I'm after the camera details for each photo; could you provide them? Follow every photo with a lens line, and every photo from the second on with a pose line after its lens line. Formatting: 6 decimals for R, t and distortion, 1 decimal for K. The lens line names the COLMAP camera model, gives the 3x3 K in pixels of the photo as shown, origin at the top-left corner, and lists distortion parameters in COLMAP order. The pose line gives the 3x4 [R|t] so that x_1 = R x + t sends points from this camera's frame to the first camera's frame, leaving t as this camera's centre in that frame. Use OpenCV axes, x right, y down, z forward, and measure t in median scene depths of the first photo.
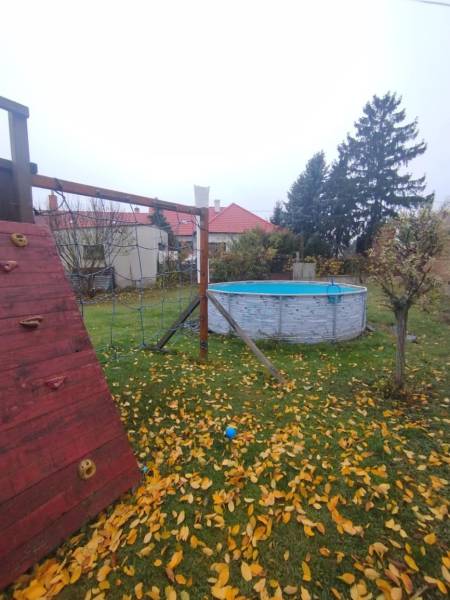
lens RADIAL K [[247.2, 0, 225.0], [0, 247.2, 300.0], [0, 0, 1]] dist [0.000034, 0.000094]
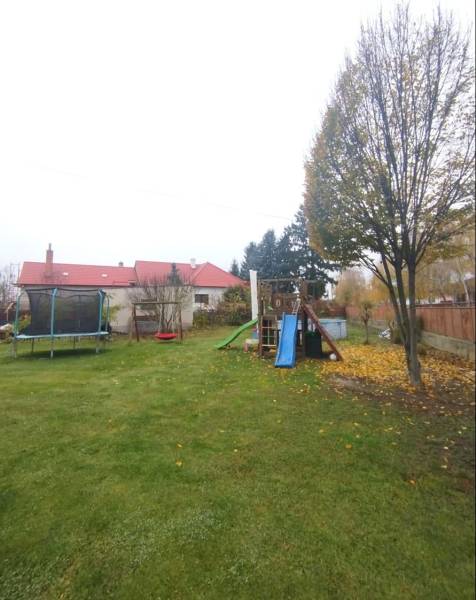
lens RADIAL K [[245.5, 0, 238.0], [0, 245.5, 300.0], [0, 0, 1]] dist [0.000038, -0.000001]
pose [[0.963819, 0.000359, 0.266559, -0.168563], [0.049188, 0.982586, -0.179177, 0.020283], [-0.261981, 0.185806, 0.947017, -0.174662]]
